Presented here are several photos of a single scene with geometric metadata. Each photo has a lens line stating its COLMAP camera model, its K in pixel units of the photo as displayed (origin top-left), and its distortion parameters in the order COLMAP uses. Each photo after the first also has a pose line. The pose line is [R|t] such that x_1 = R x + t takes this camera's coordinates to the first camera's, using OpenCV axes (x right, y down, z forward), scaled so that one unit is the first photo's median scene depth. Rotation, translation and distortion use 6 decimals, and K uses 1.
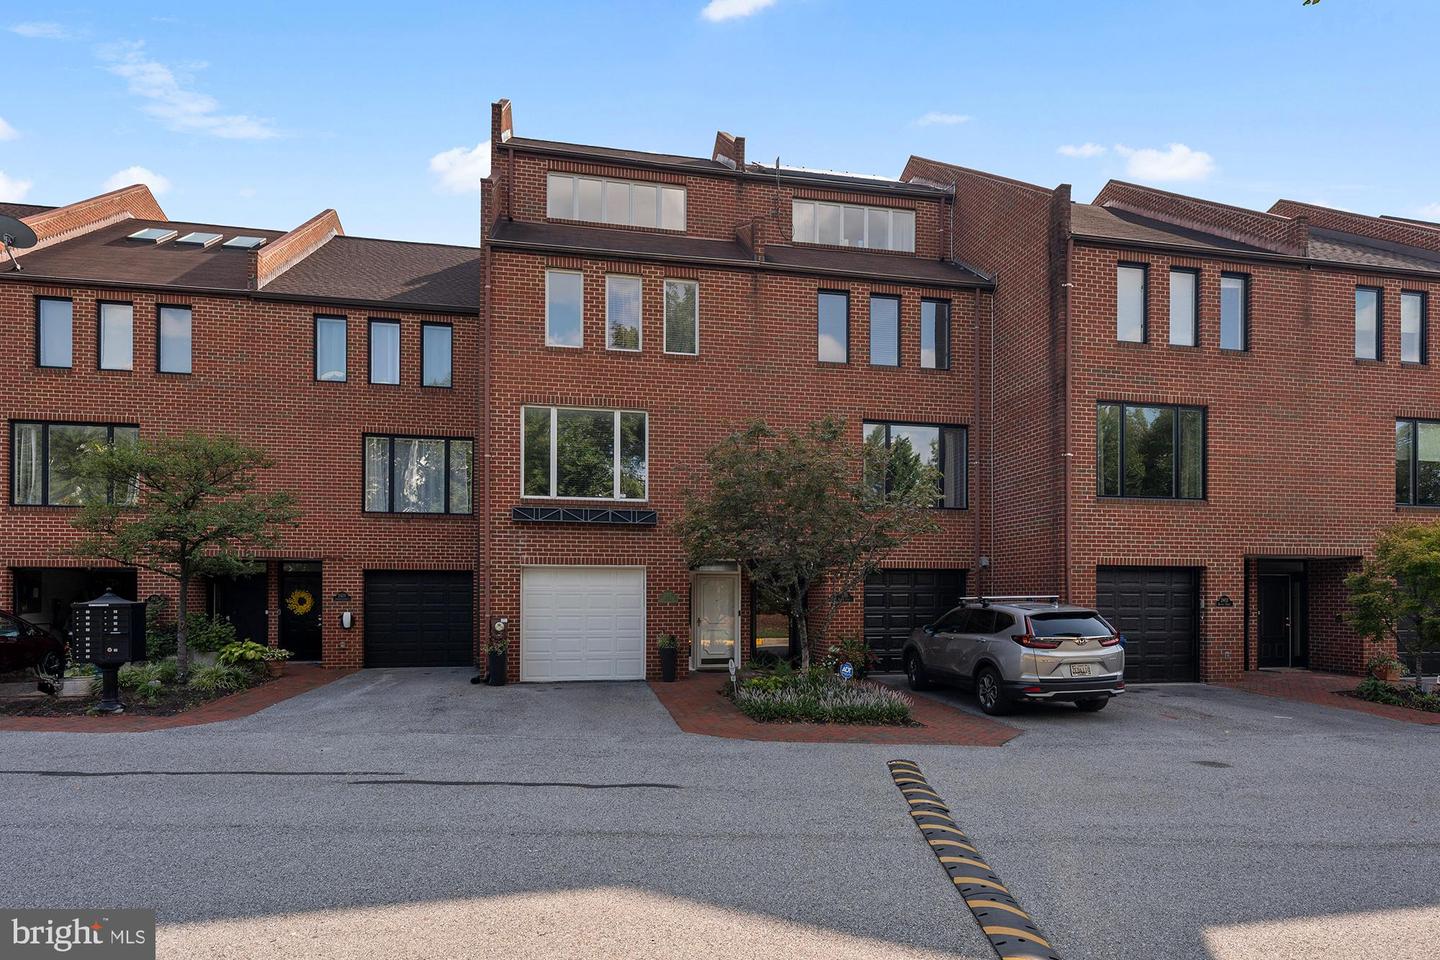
lens RADIAL K [[780.3, 0, 721.1], [0, 780.3, 586.3], [0, 0, 1]] dist [0.000689, -0.000987]
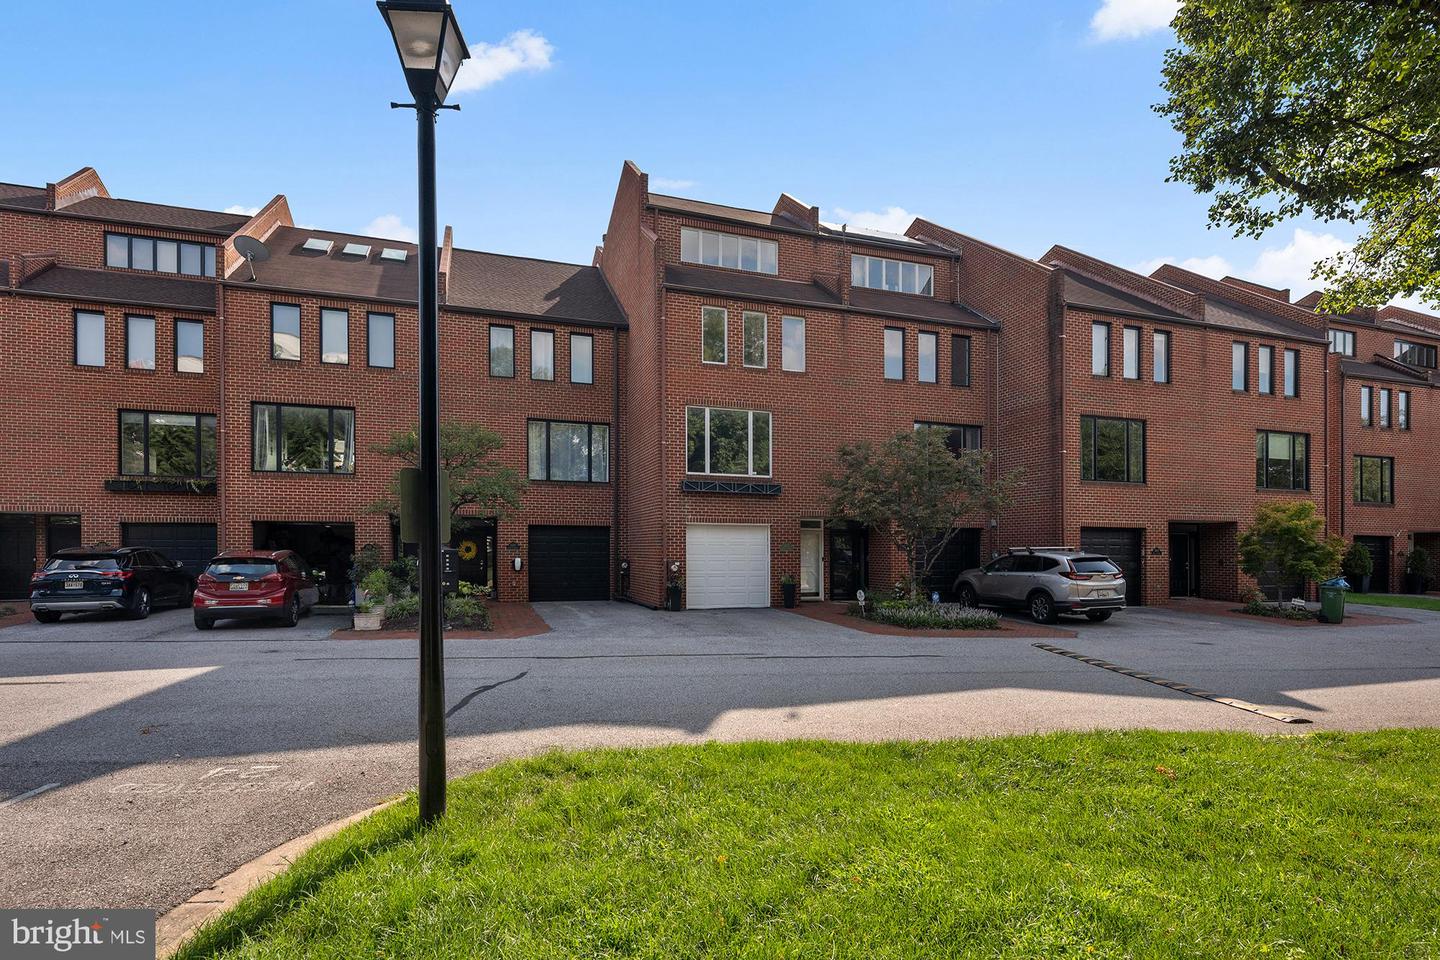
lens RADIAL K [[712.5, 0, 716.4], [0, 712.5, 538.9], [0, 0, 1]] dist [-0.000548, 0.000103]
pose [[0.991498, 0.005318, 0.130013, -0.352903], [-0.005346, 0.999986, -0.000138, 0.000062], [-0.130012, -0.000558, 0.991512, -0.232245]]
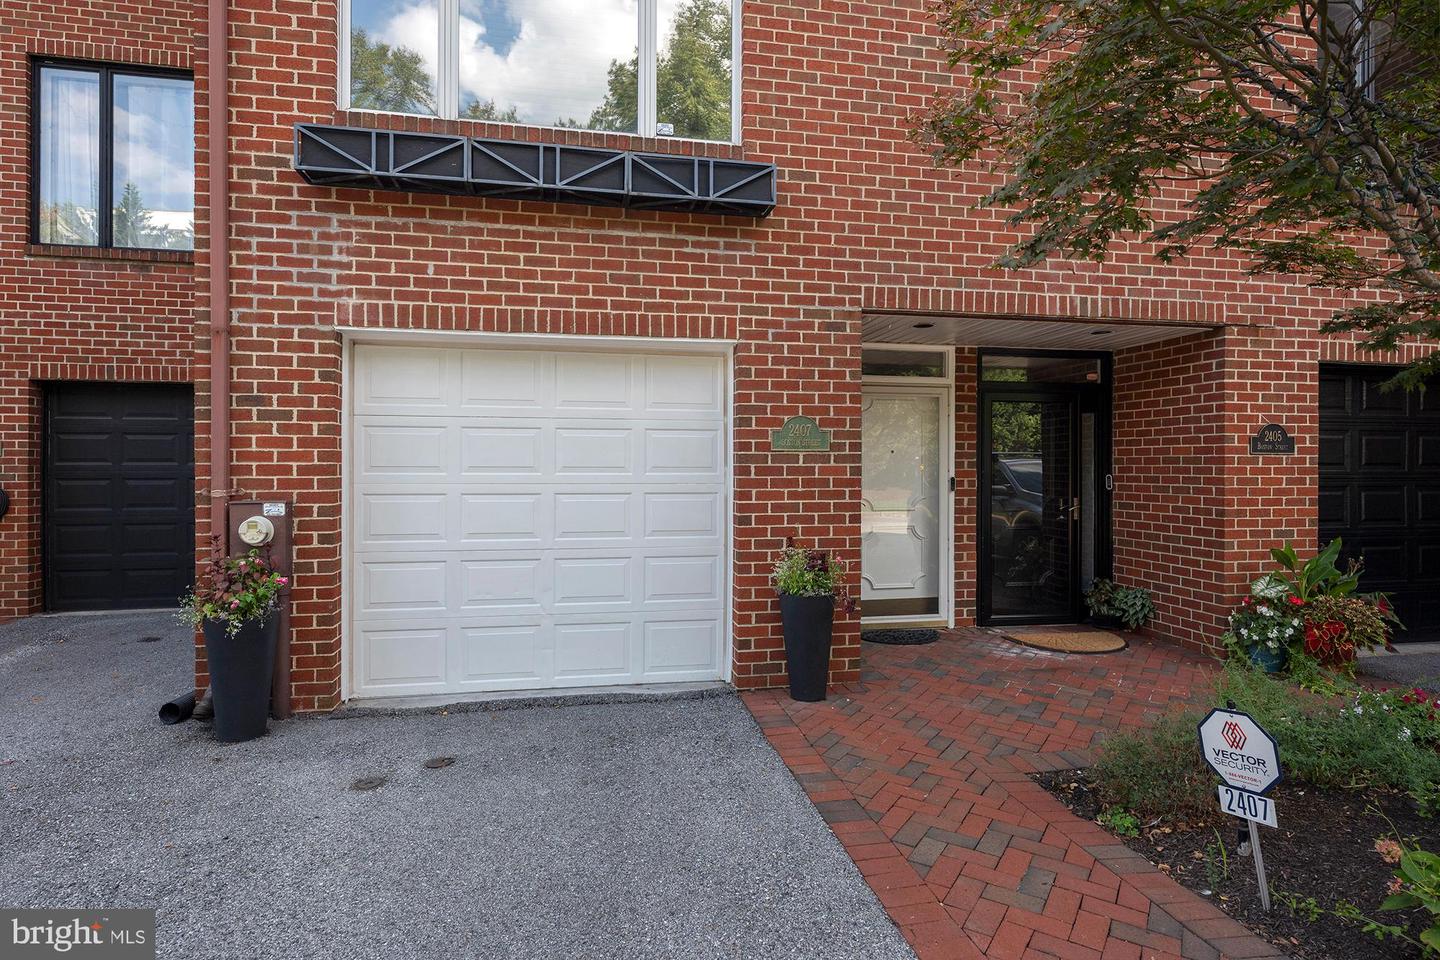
lens RADIAL K [[787.9, 0, 724.3], [0, 787.9, 459.8], [0, 0, 1]] dist [0.001389, 0.000676]
pose [[0.999960, 0.000818, 0.008926, -0.102680], [-0.000879, 0.999976, 0.006888, 0.021280], [-0.008920, -0.006895, 0.999936, 0.660991]]
